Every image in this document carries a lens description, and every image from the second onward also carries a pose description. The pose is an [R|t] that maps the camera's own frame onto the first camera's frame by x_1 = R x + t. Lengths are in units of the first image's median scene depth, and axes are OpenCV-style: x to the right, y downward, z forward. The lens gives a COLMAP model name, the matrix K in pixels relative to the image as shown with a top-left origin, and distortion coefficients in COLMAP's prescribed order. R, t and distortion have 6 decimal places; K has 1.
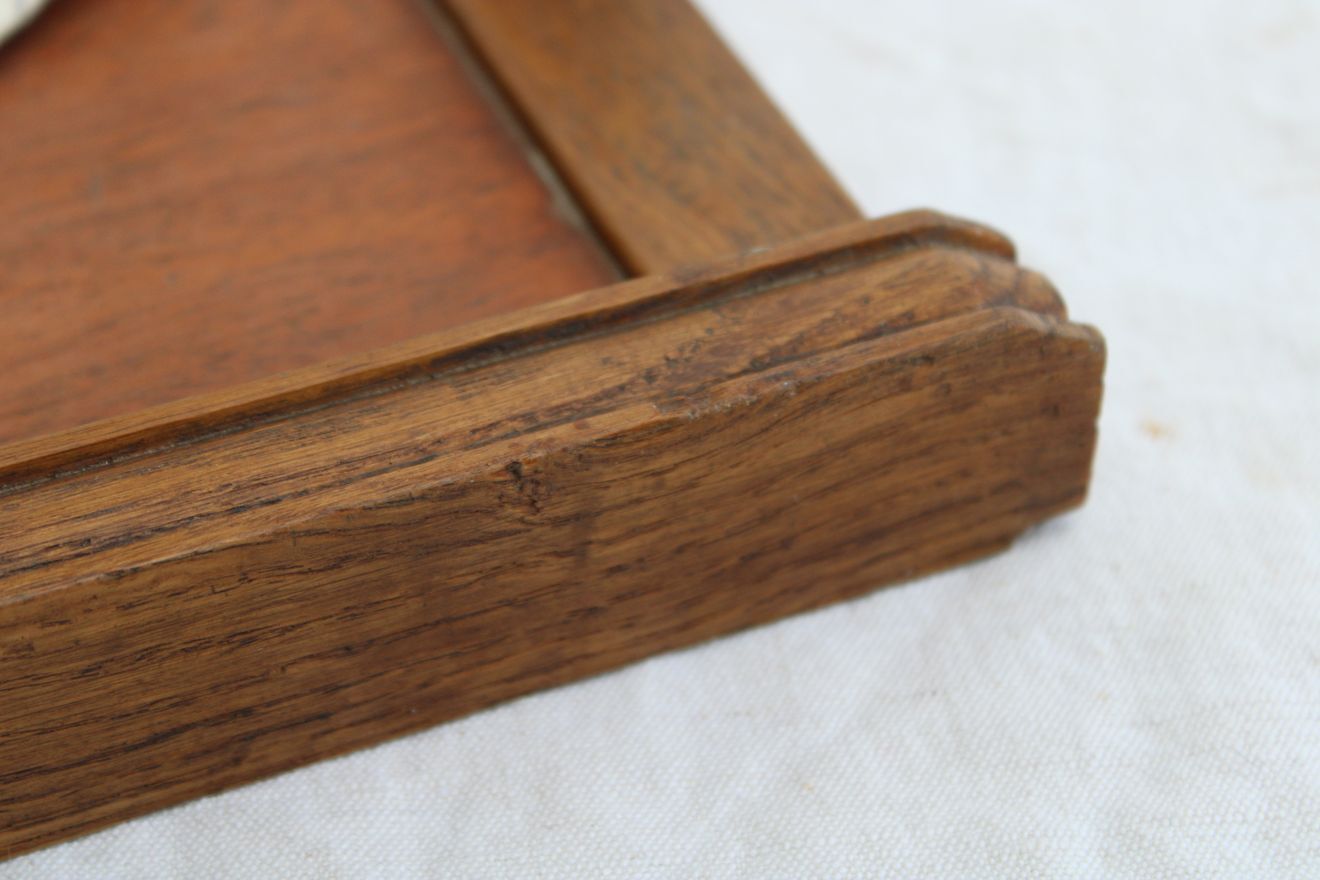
lens RADIAL K [[3044.5, 0, 704.8], [0, 3044.5, 438.9], [0, 0, 1]] dist [0.051387, 0.231982]
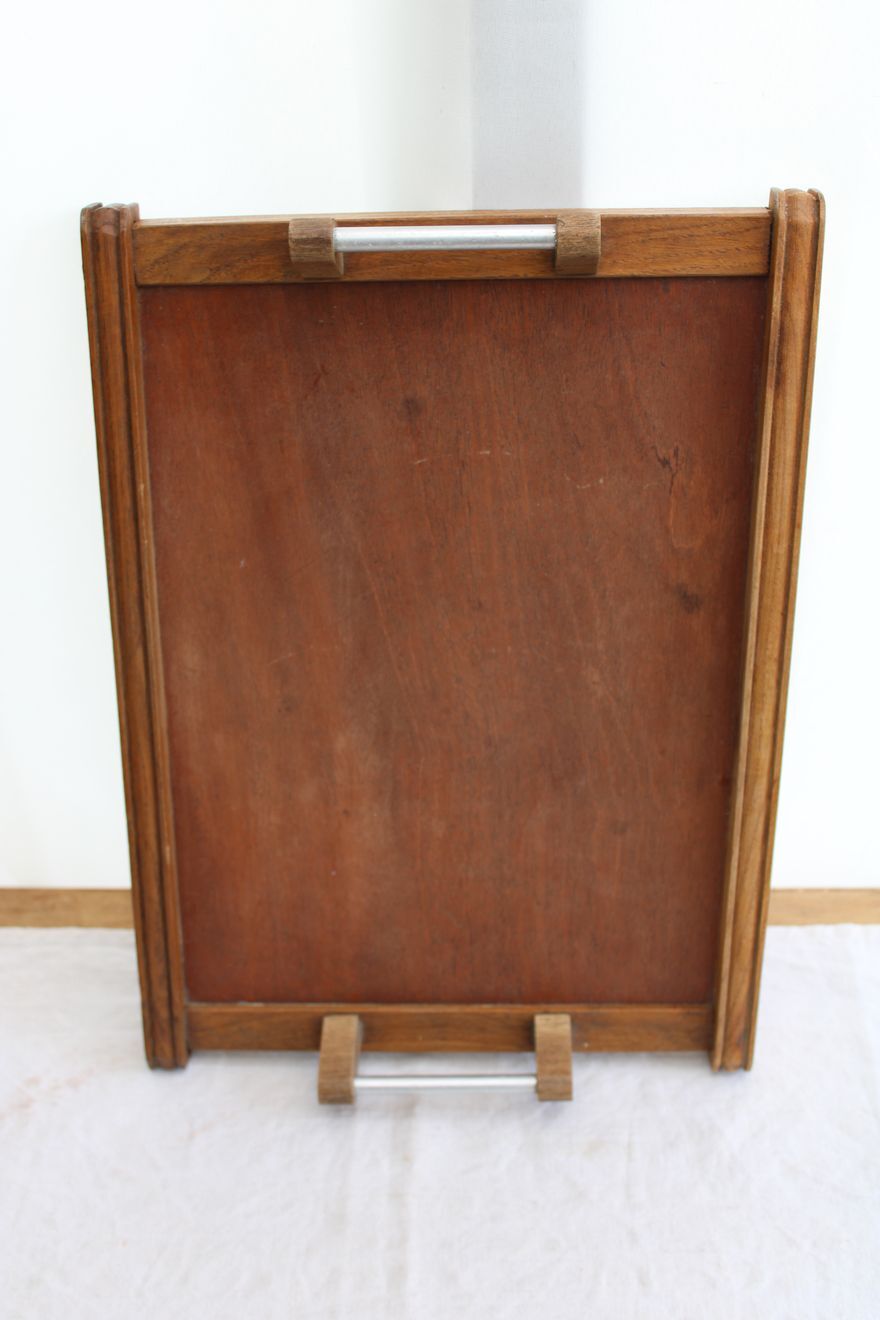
lens RADIAL K [[1647.9, 0, 440.0], [0, 1647.9, 660.0], [0, 0, 1]] dist [-0.025196, -0.014593]
pose [[-0.388643, 0.852500, 0.349572, -1.768950], [-0.586034, -0.521475, 0.620184, -1.825885], [0.711000, 0.036169, 0.702261, -0.728149]]
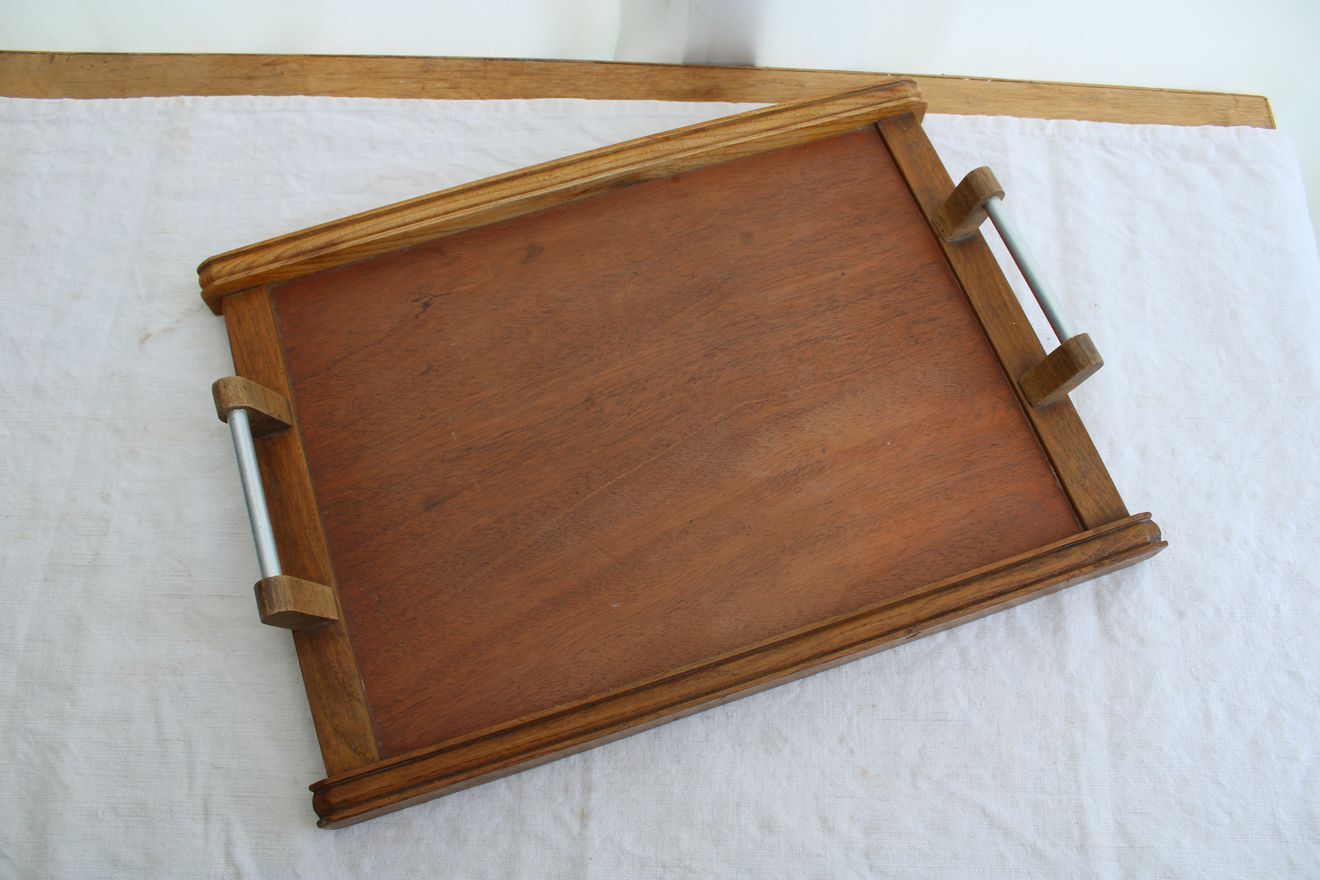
lens RADIAL K [[1094.9, 0, 660.0], [0, 1094.9, 440.0], [0, 0, 1]] dist [-0.169566, 0.146882]
pose [[0.996363, 0.081889, -0.023568, -0.744615], [-0.063456, 0.897622, 0.436175, -0.973971], [0.056873, -0.433093, 0.899553, -0.640475]]
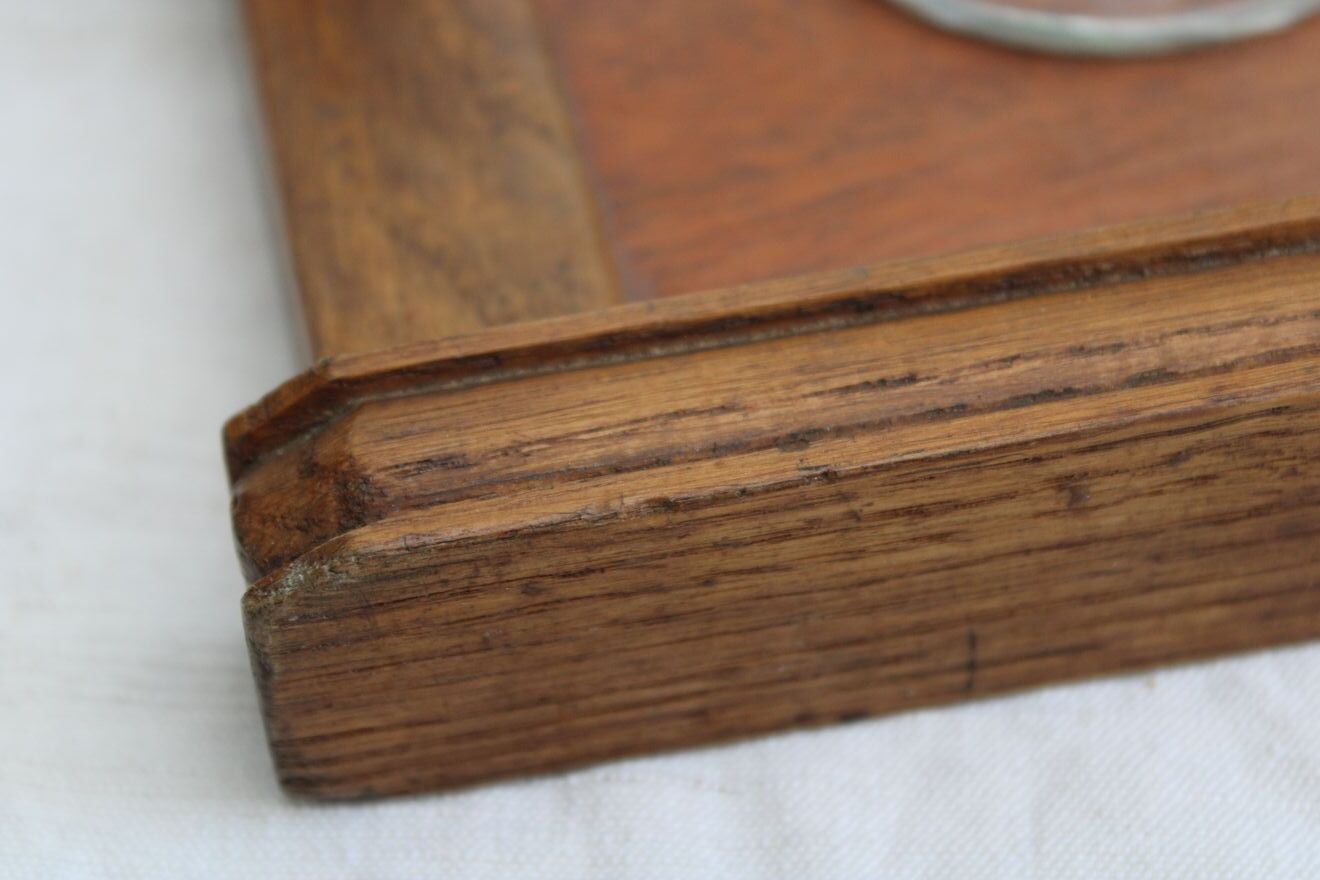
lens RADIAL K [[3044.5, 0, 704.8], [0, 3044.5, 438.9], [0, 0, 1]] dist [0.051387, 0.231982]
pose [[0.980751, 0.130343, -0.145390, -1.059787], [-0.114376, 0.986959, 0.113271, 0.217422], [0.158258, -0.094462, 0.982869, -0.153673]]
